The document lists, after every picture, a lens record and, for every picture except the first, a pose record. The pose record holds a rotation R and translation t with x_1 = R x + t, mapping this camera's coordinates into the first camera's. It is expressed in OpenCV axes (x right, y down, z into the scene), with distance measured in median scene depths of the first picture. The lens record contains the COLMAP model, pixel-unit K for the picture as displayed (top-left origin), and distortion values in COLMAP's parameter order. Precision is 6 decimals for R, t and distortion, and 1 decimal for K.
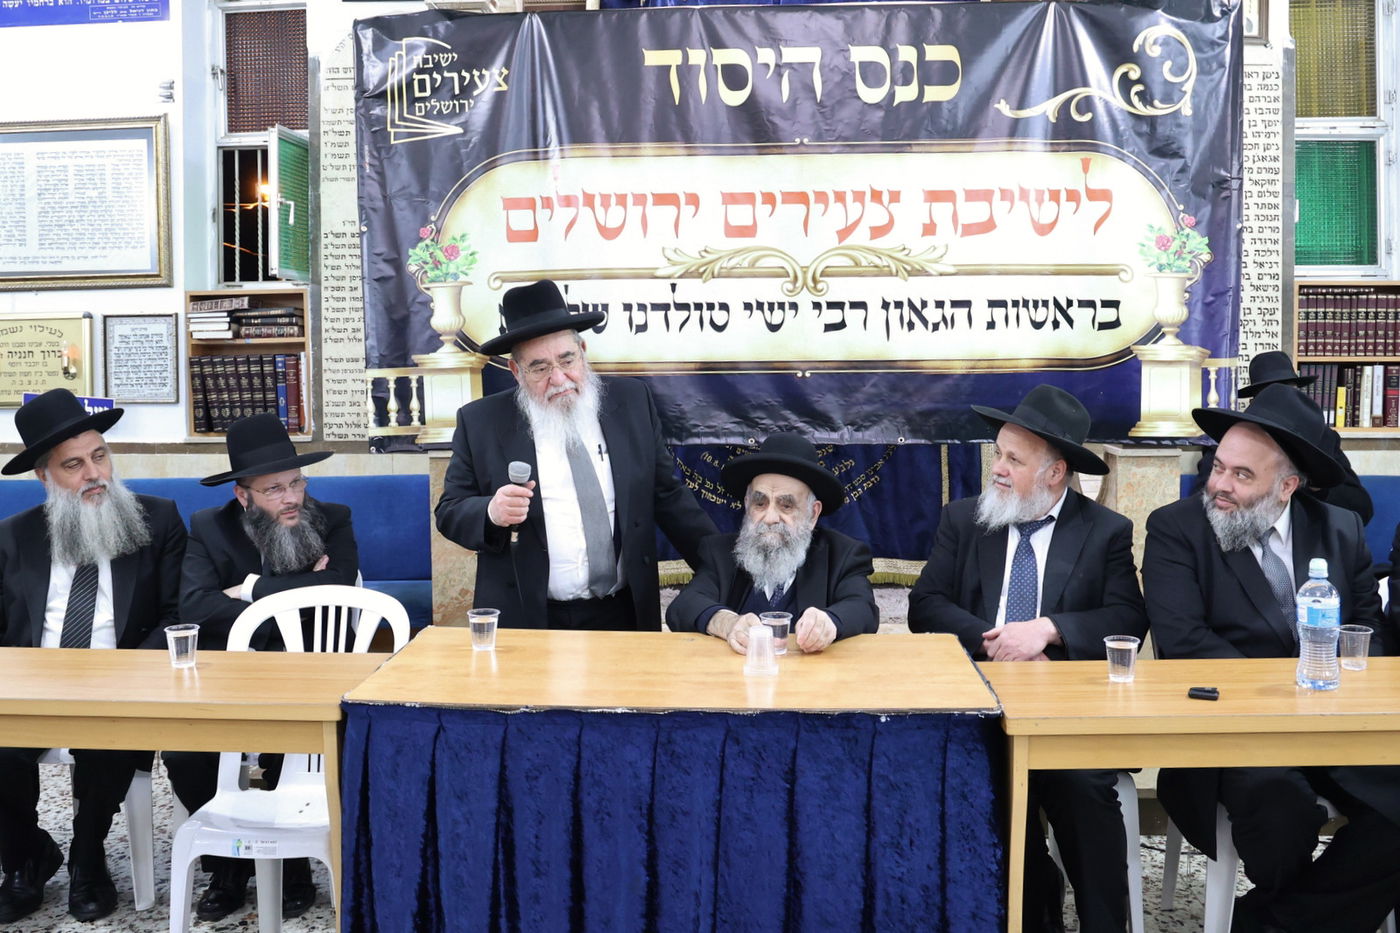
lens RADIAL K [[1140.6, 0, 707.8], [0, 1140.6, 392.6], [0, 0, 1]] dist [-0.059510, 0.019565]
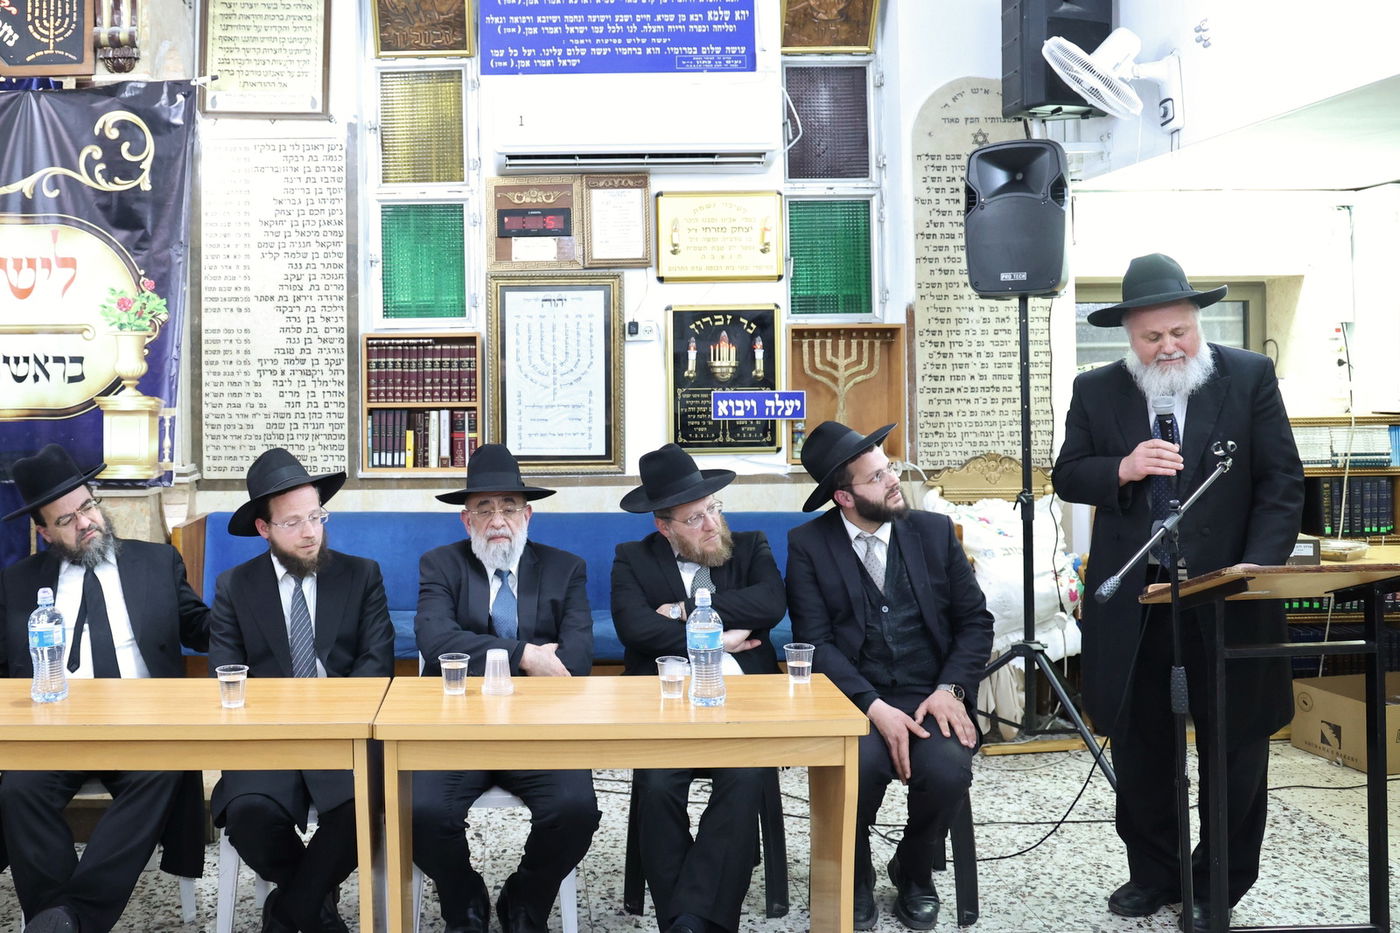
lens RADIAL K [[1140.6, 0, 578.7], [0, 1140.6, 368.4], [0, 0, 1]] dist [-0.059510, 0.019565]
pose [[0.998890, -0.007900, 0.046442, 0.784957], [0.010354, 0.998550, -0.052836, -0.006083], [-0.045957, 0.053258, 0.997523, -0.125594]]
